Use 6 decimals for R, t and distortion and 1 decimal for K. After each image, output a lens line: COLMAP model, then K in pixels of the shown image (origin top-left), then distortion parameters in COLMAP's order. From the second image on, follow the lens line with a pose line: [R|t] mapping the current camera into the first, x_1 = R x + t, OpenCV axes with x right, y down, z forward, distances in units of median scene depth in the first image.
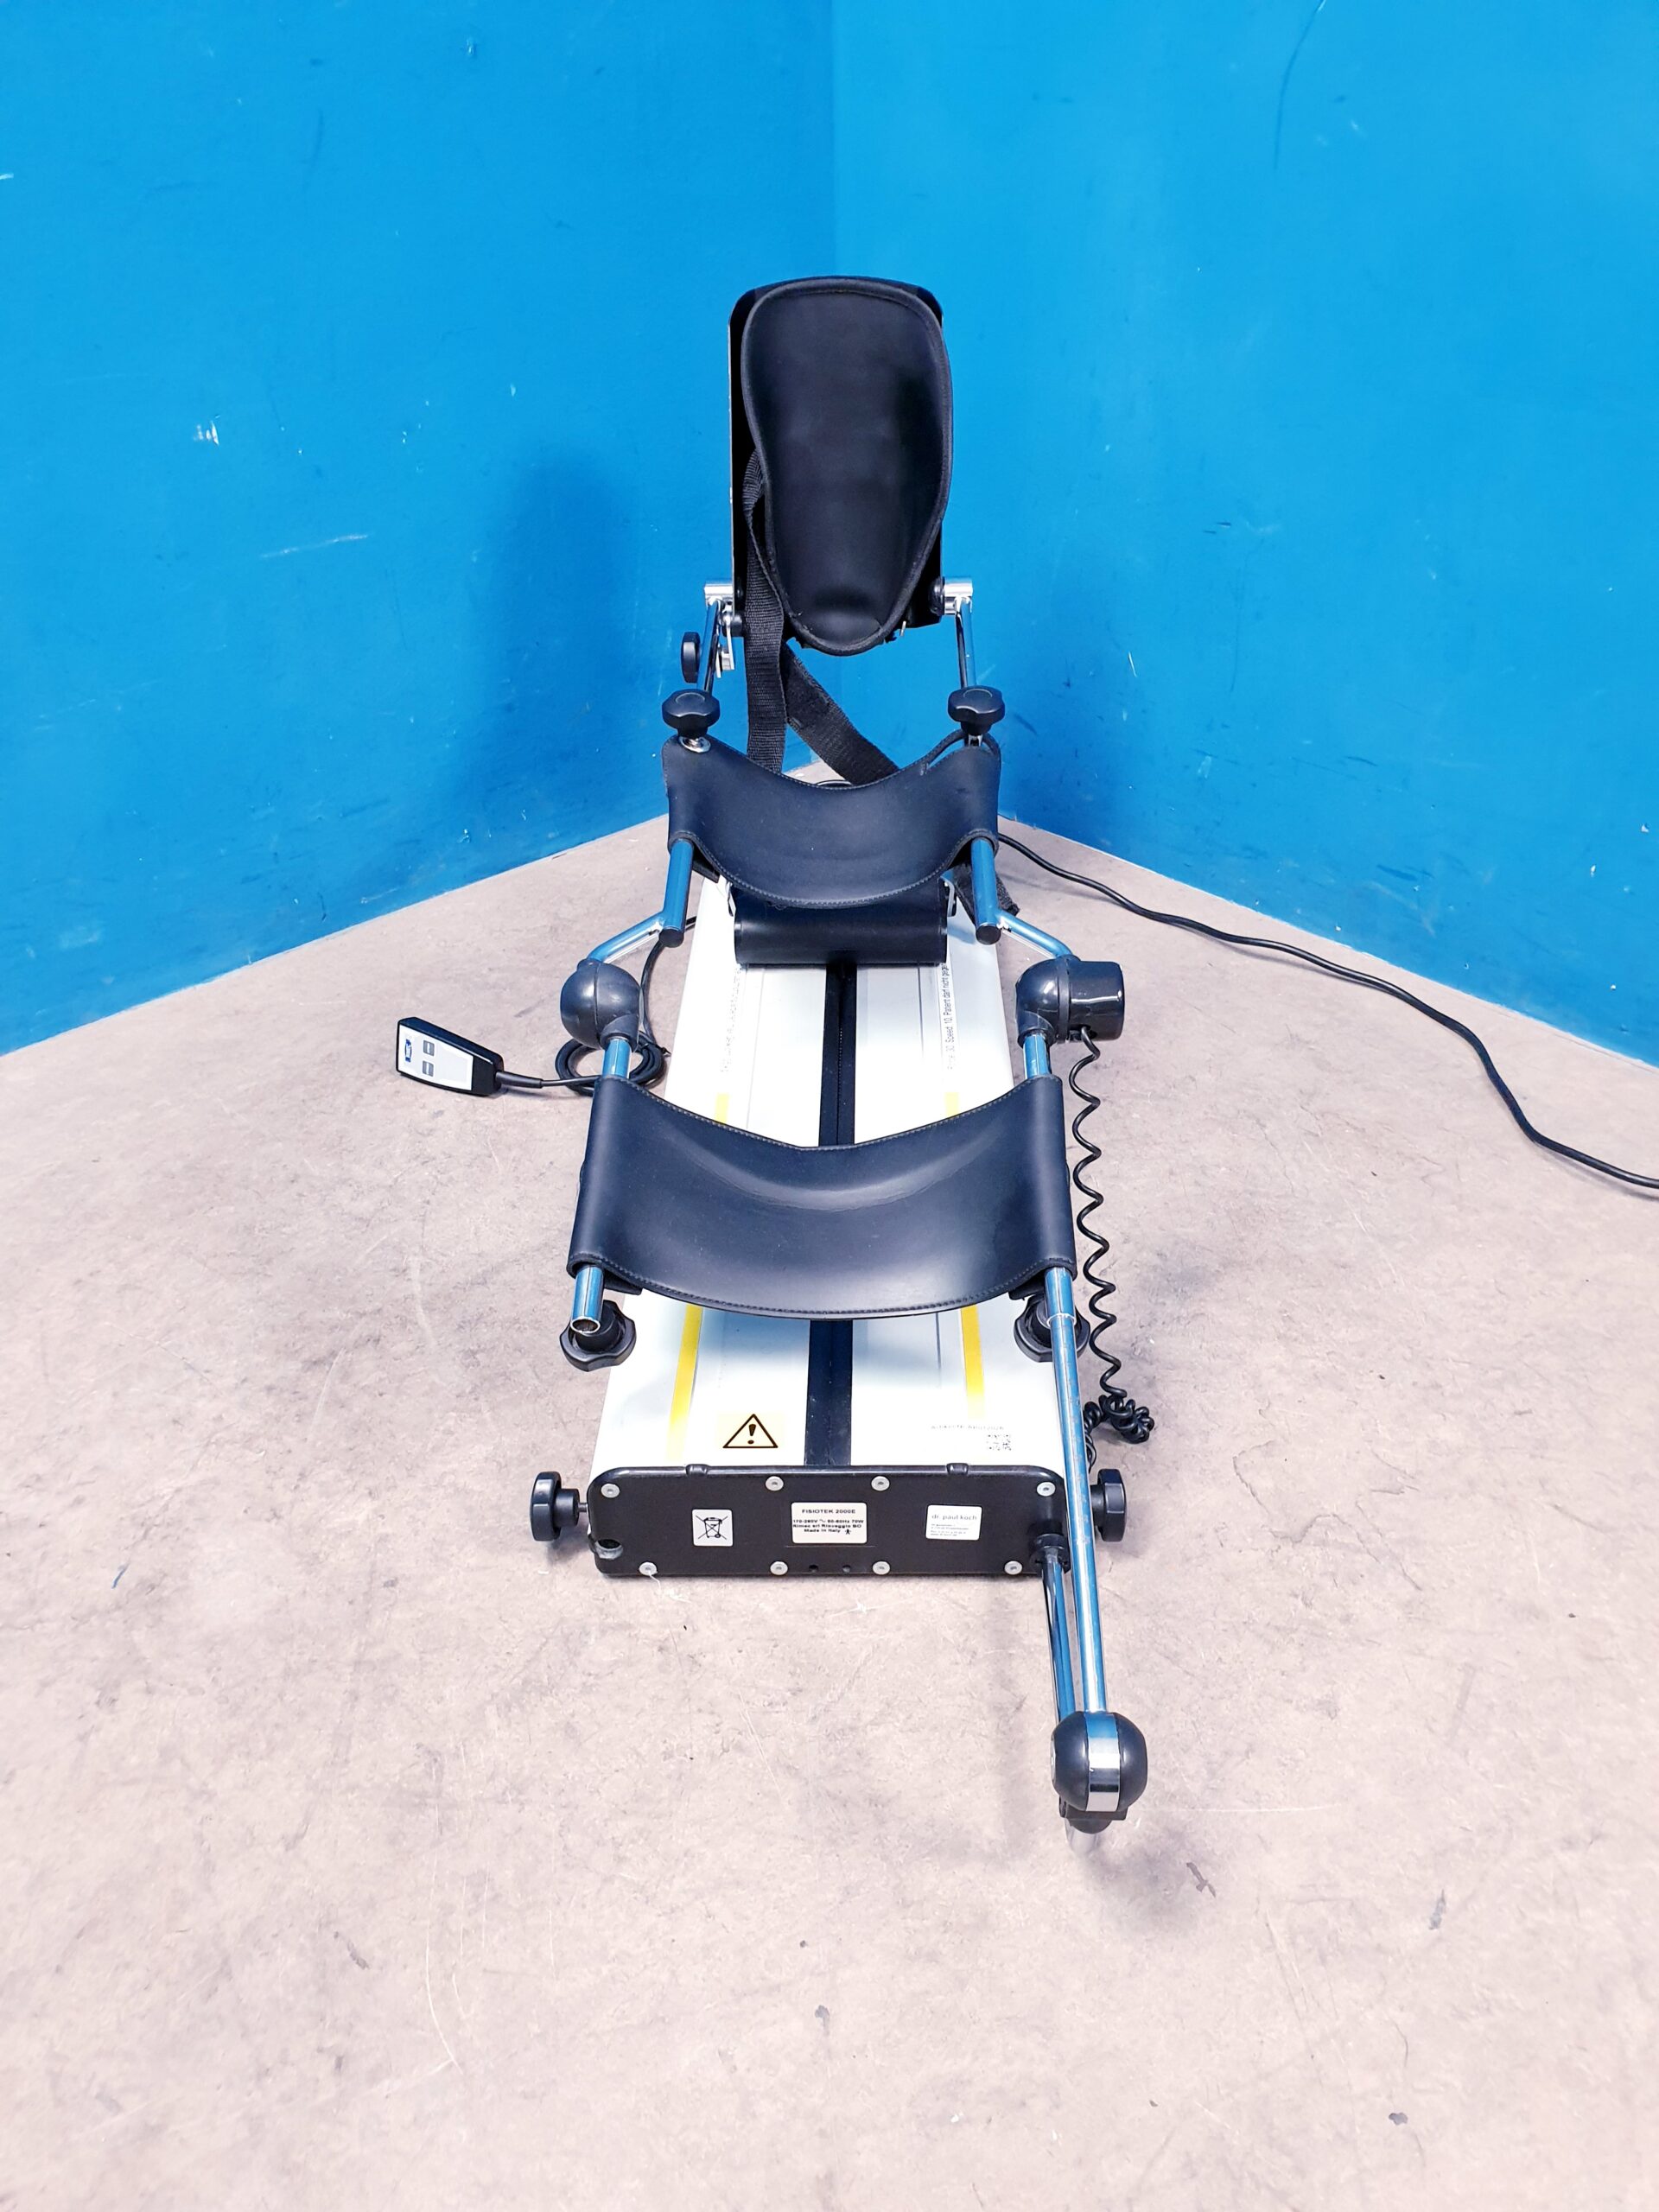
lens RADIAL K [[1688.9, 0, 829.5], [0, 1688.9, 1106.0], [0, 0, 1]] dist [0.072573, -0.201165]
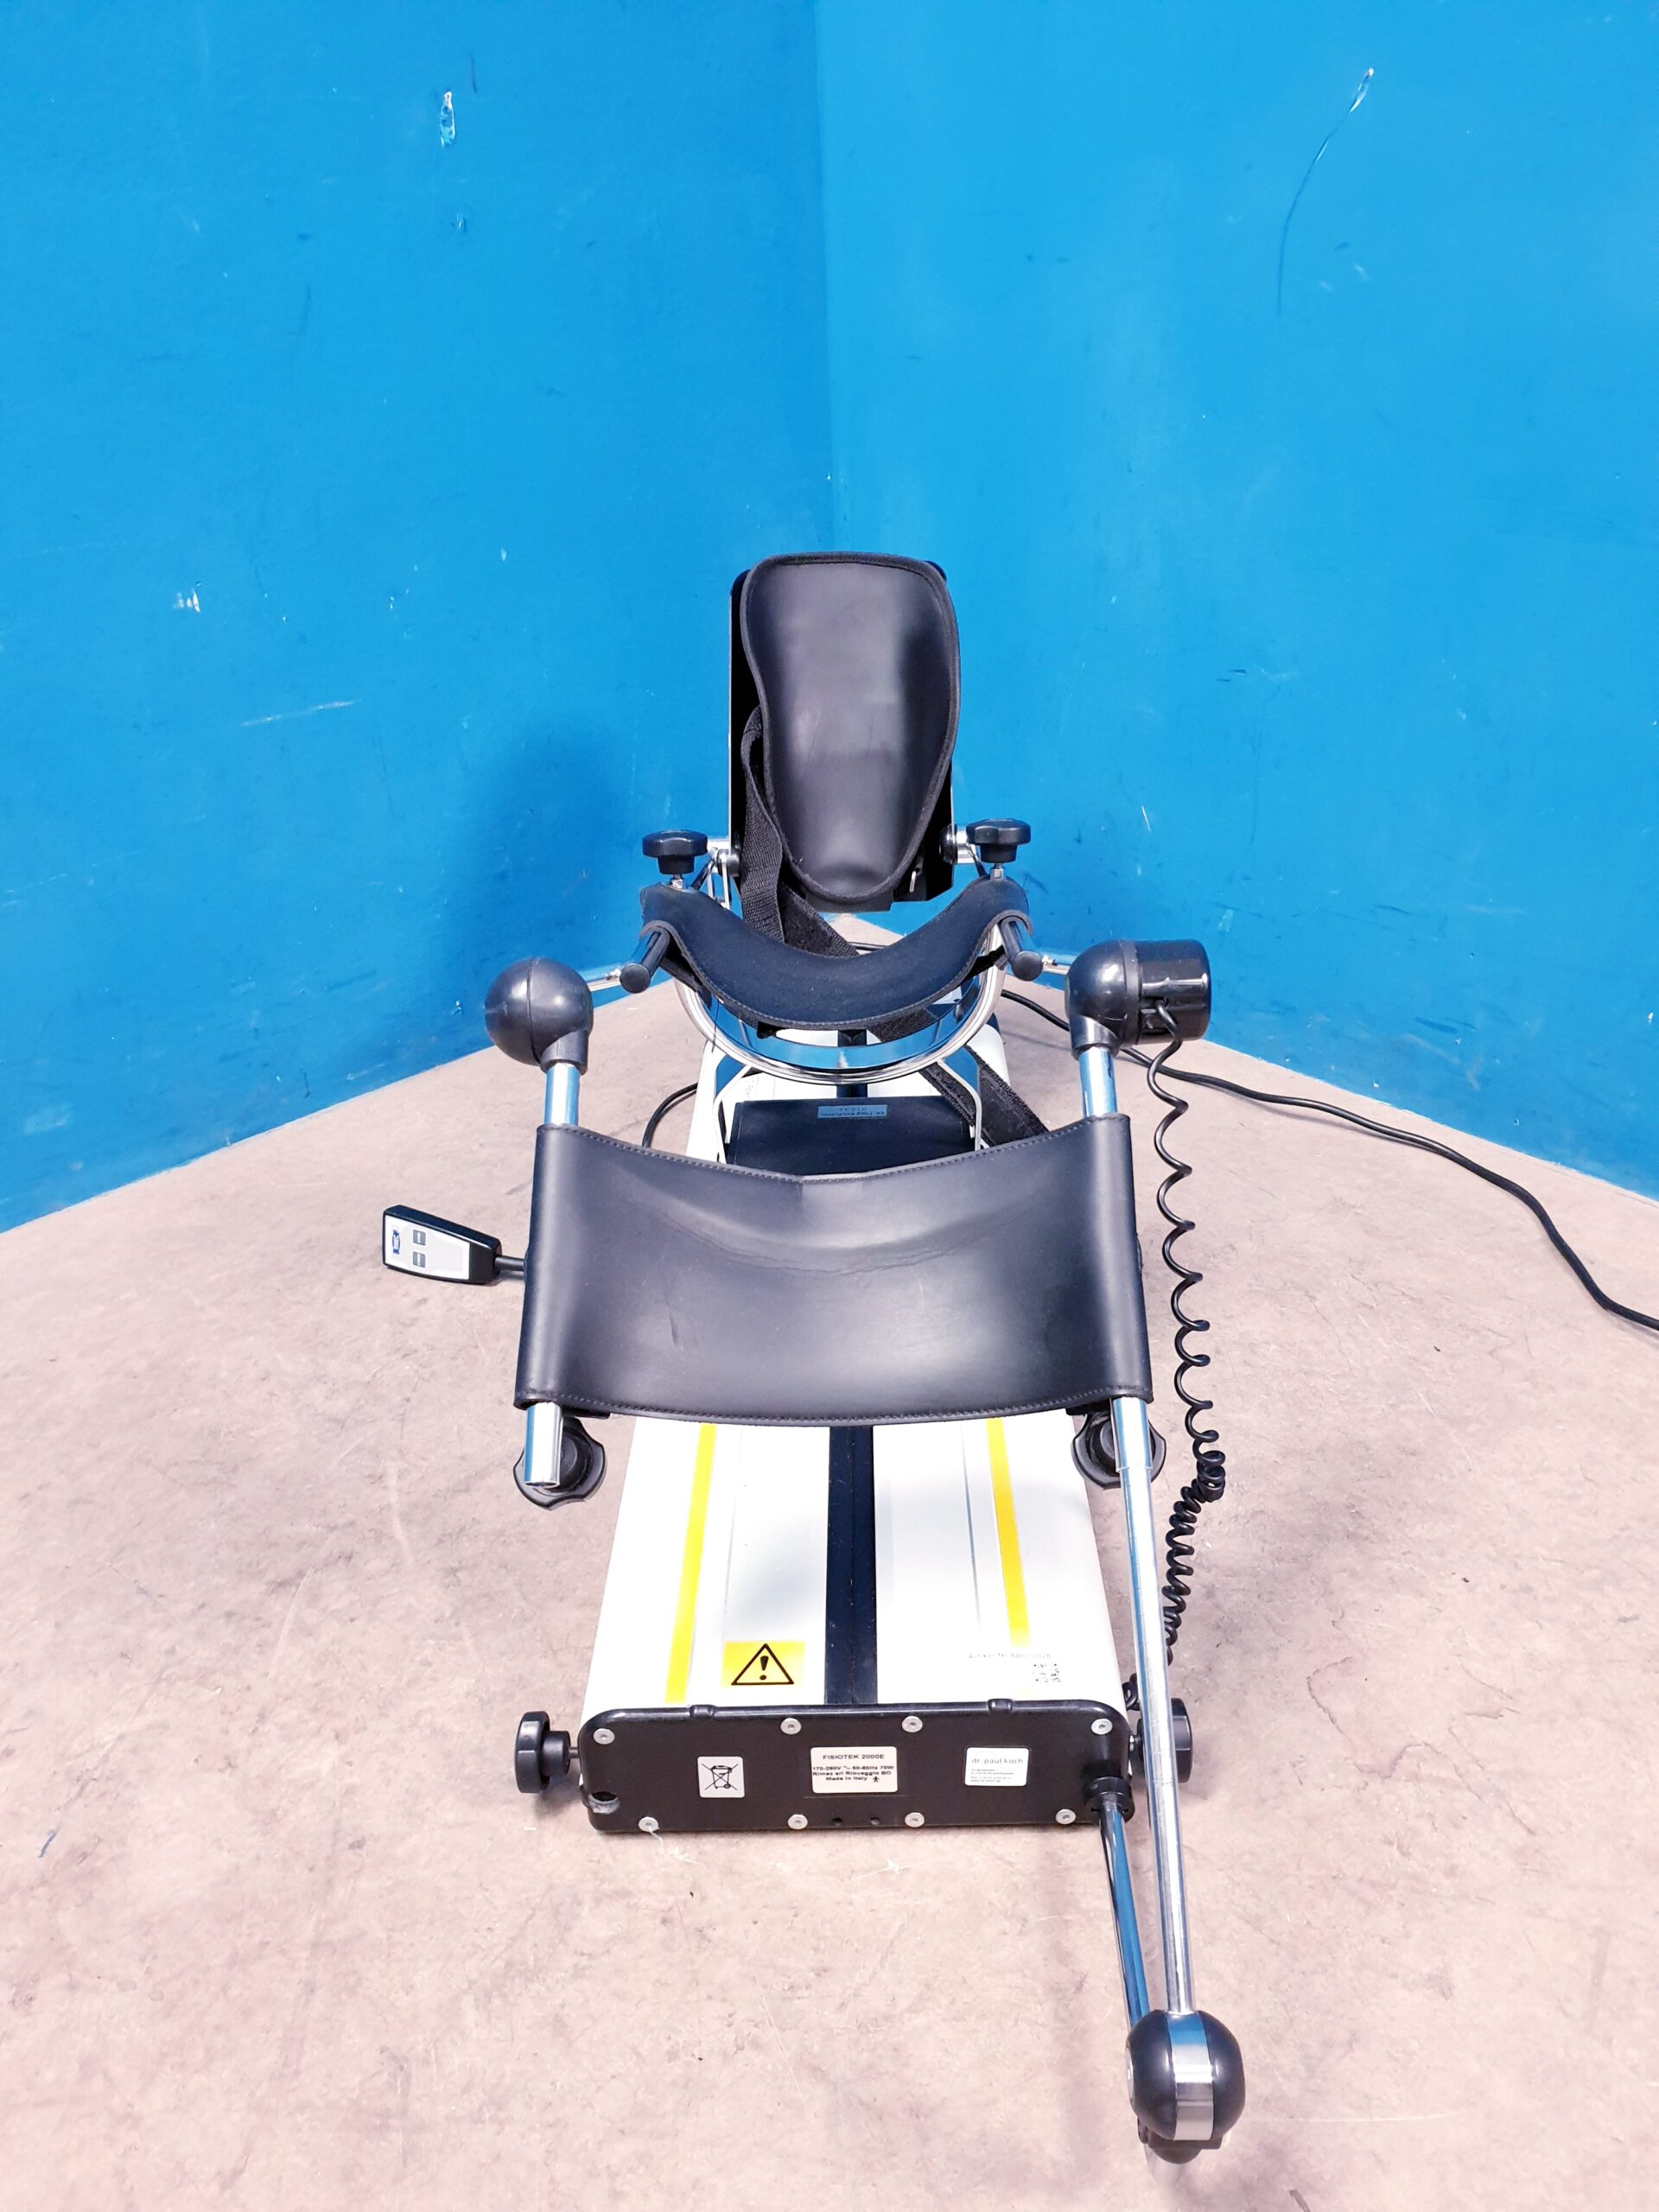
lens RADIAL K [[1718.3, 0, 827.0], [0, 1718.3, 1105.2], [0, 0, 1]] dist [-0.036648, 0.091297]
pose [[0.999787, -0.020037, -0.004968, -0.002910], [0.019437, 0.994755, -0.100427, -0.005840], [0.006954, 0.100309, 0.994932, 0.078558]]
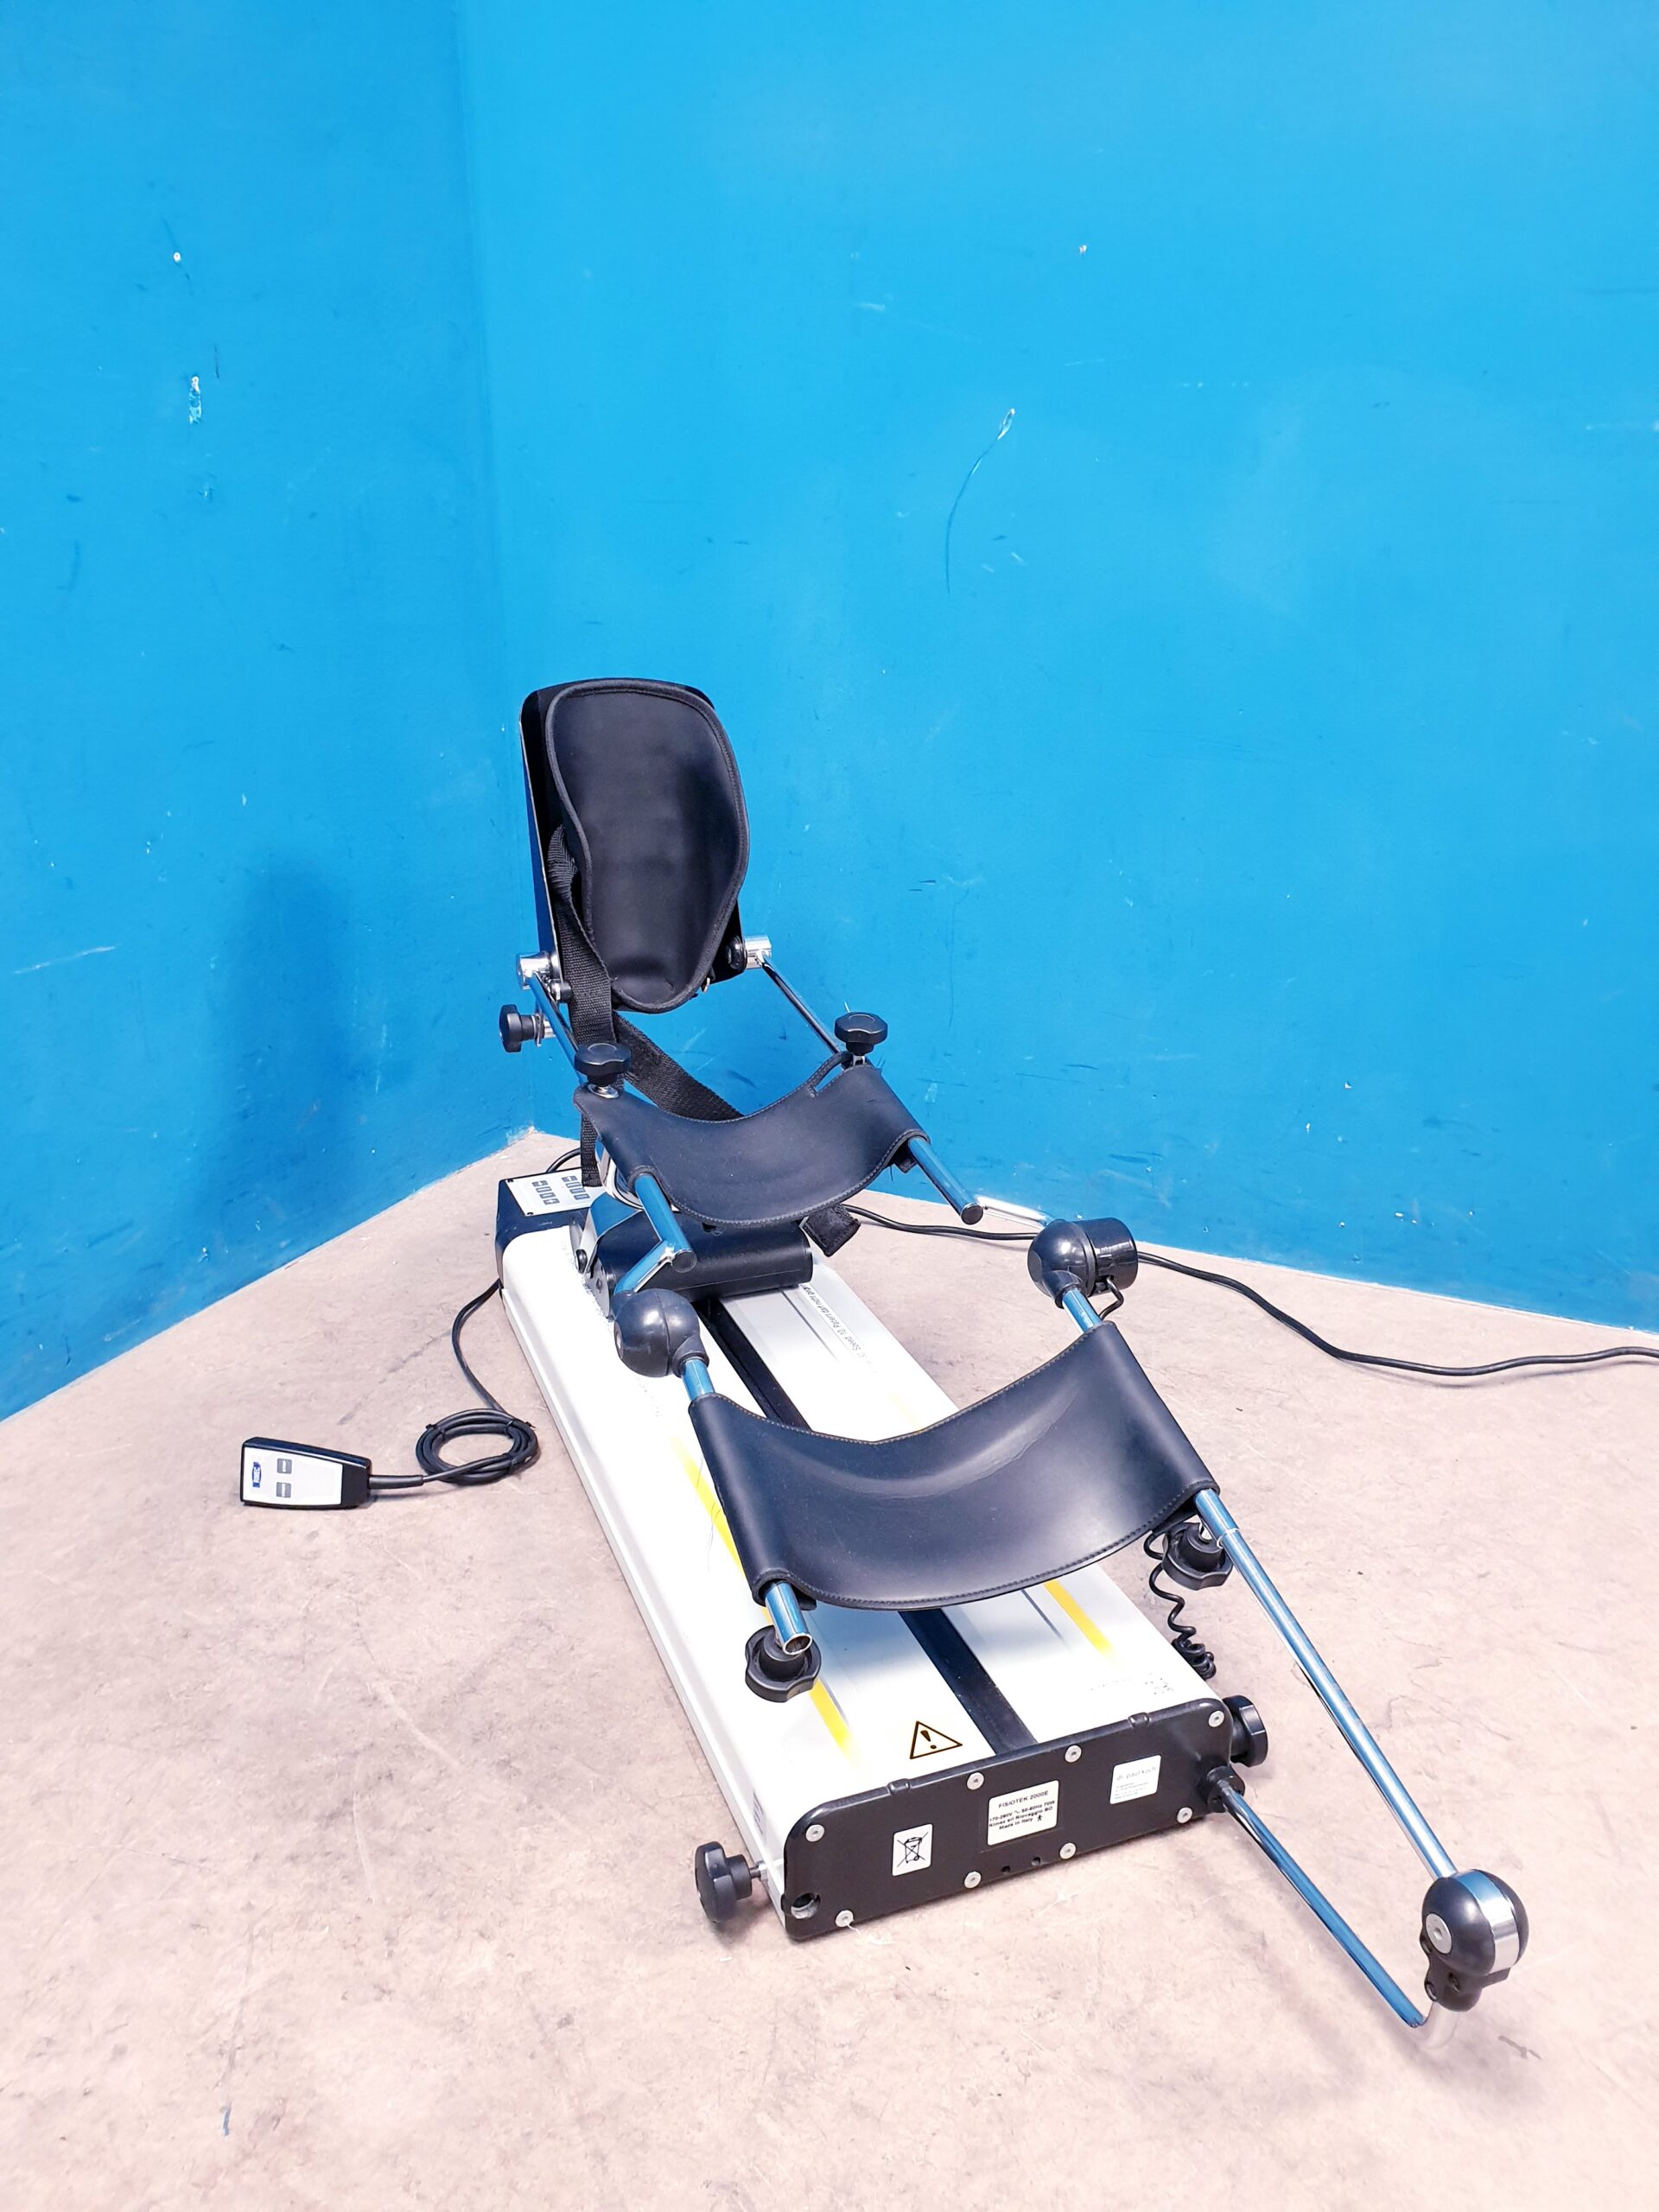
lens RADIAL K [[1718.3, 0, 827.0], [0, 1718.3, 1105.2], [0, 0, 1]] dist [-0.036648, 0.091297]
pose [[0.928528, -0.109561, 0.354729, -0.376369], [0.192115, 0.959388, -0.206560, 0.035618], [-0.317692, 0.259945, 0.911866, 0.032748]]
